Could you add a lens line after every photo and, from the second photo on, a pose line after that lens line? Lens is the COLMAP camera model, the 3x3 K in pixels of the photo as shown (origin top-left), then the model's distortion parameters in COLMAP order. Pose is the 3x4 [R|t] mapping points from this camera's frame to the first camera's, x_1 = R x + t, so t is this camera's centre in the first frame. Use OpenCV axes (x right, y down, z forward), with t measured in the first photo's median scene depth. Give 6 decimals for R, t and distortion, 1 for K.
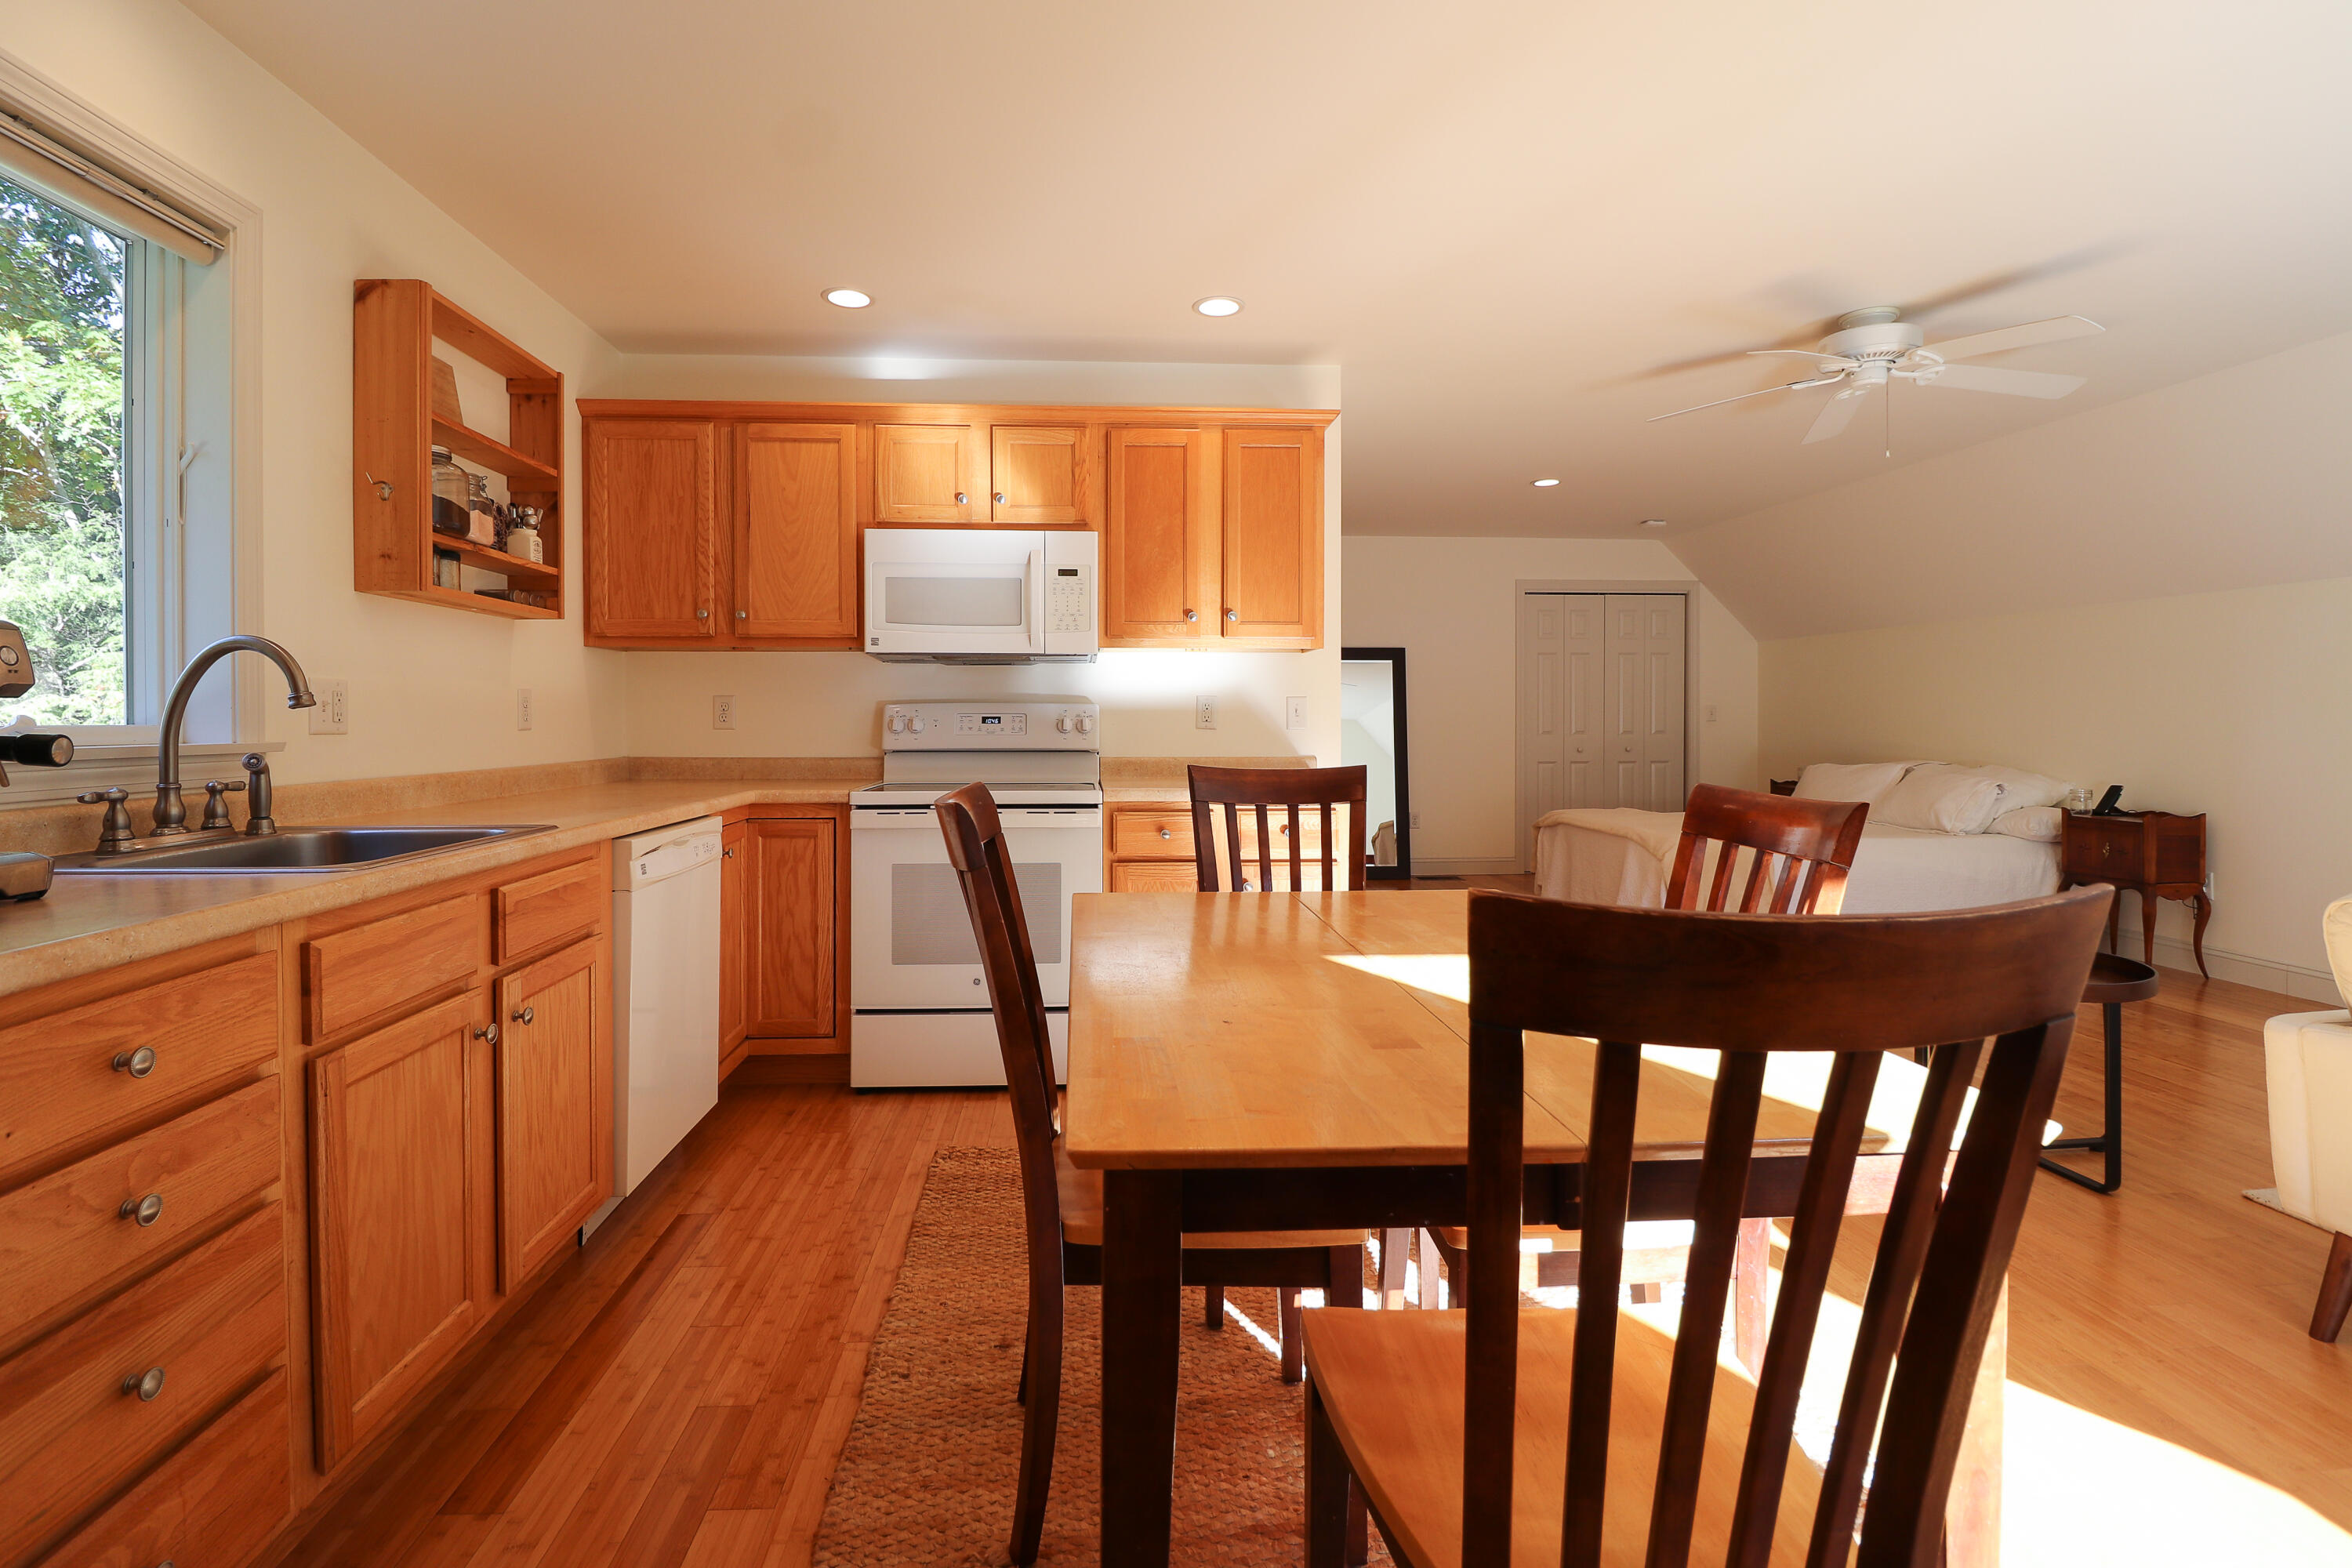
lens RADIAL K [[1093.2, 0, 1094.0], [0, 1093.2, 721.8], [0, 0, 1]] dist [-0.004617, -0.008116]
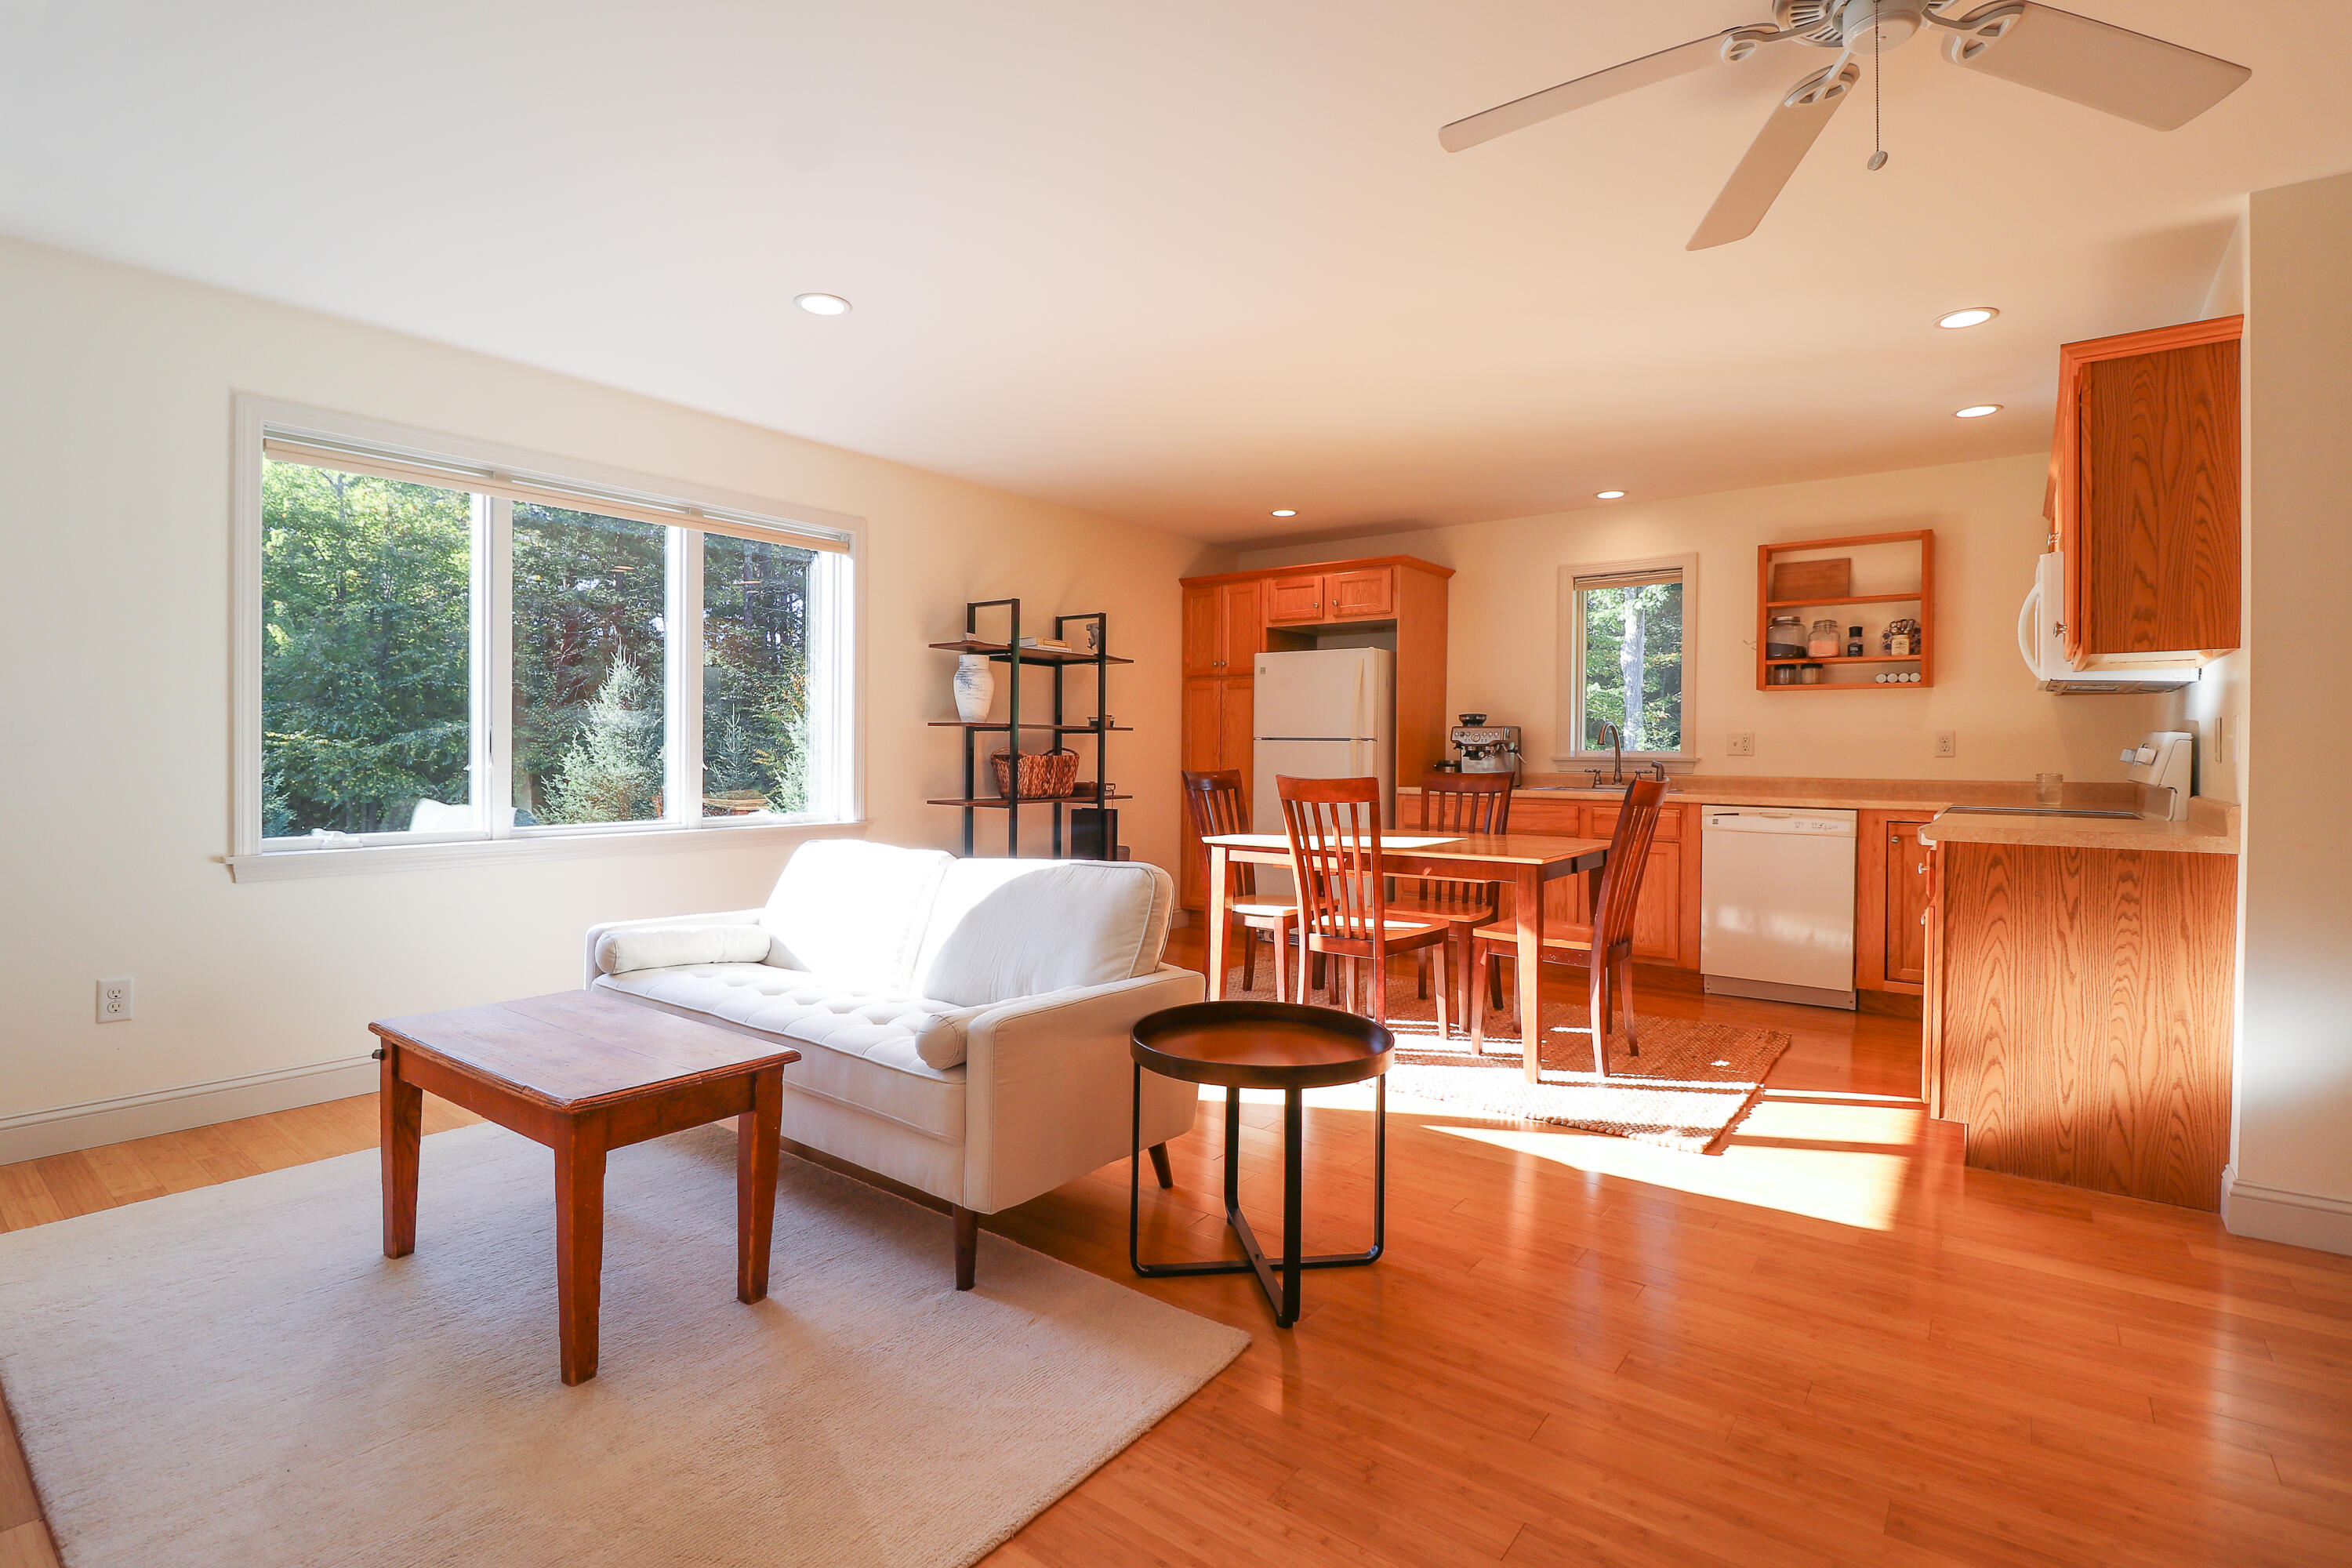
lens RADIAL K [[1093.2, 0, 1164.4], [0, 1093.2, 768.5], [0, 0, 1]] dist [-0.004617, -0.008116]
pose [[-0.642561, 0.007061, -0.766202, 1.237049], [-0.009195, 0.999814, 0.016925, 0.005949], [0.766179, 0.017920, -0.642377, 1.027190]]
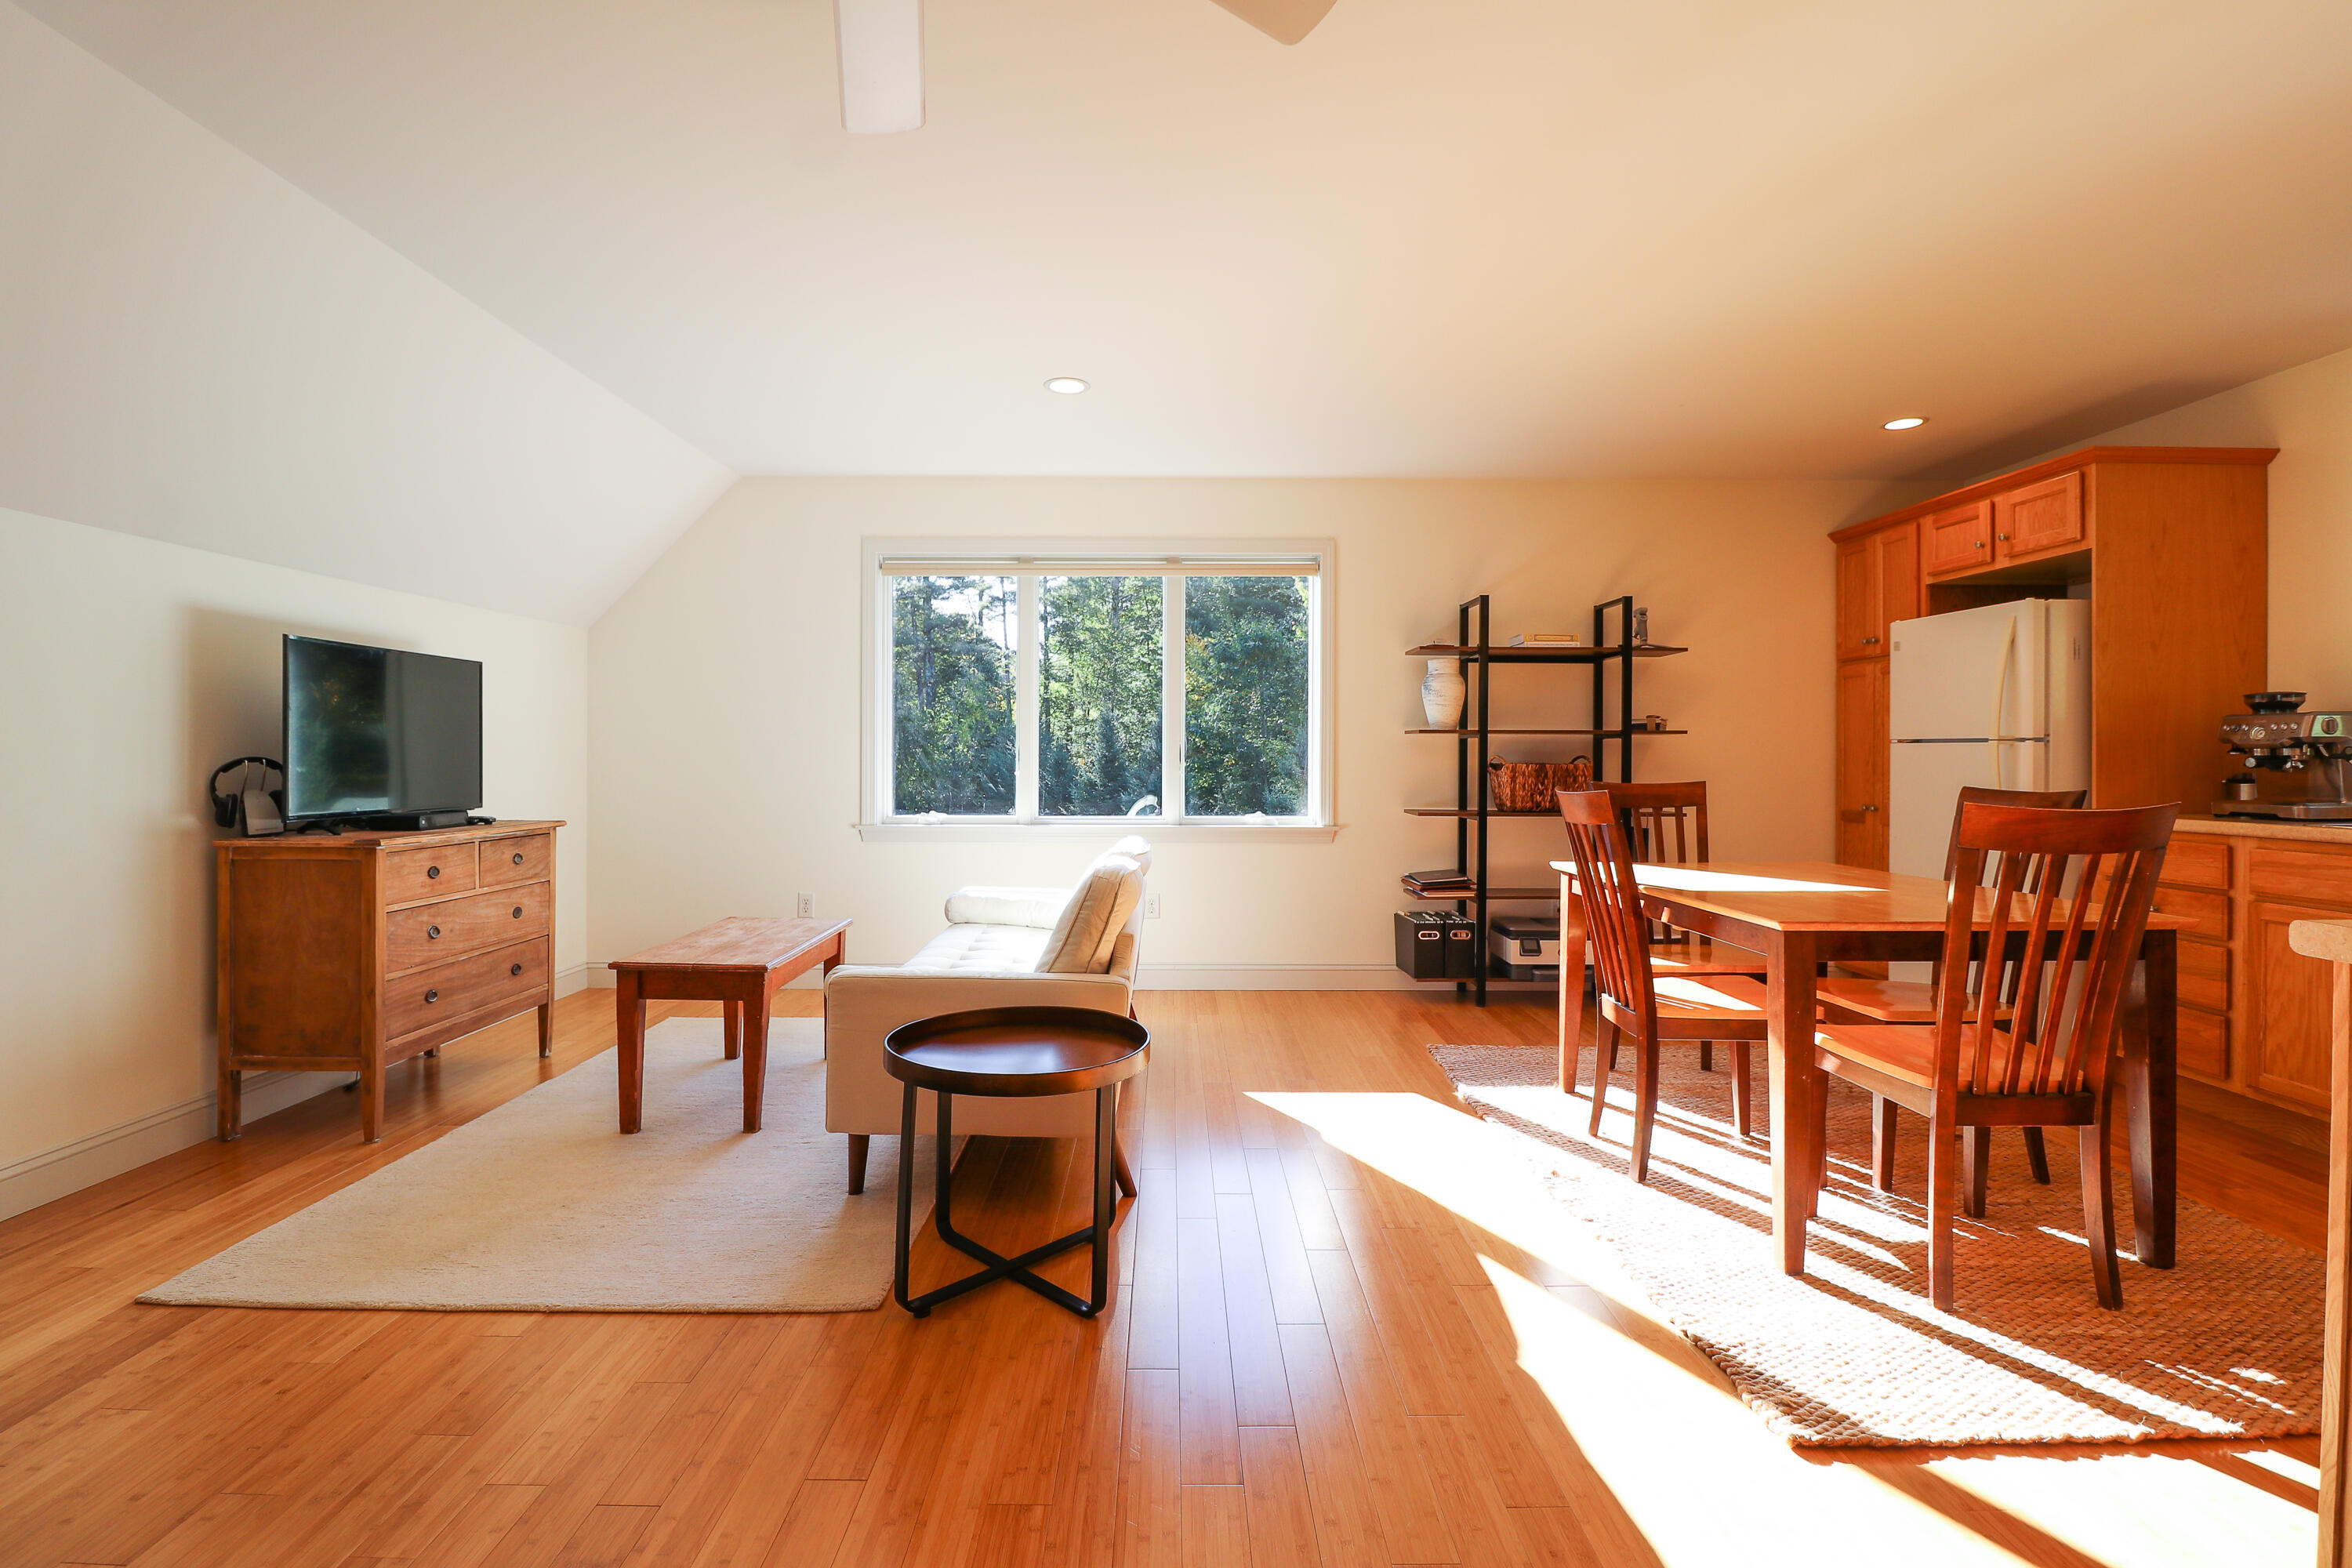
lens RADIAL K [[1093.2, 0, 1174.3], [0, 1093.2, 761.4], [0, 0, 1]] dist [-0.004617, -0.008116]
pose [[-0.999535, -0.003208, 0.030328, 0.585233], [-0.003011, 0.999974, 0.006559, 0.004489], [-0.030348, 0.006465, -0.999518, 1.303446]]
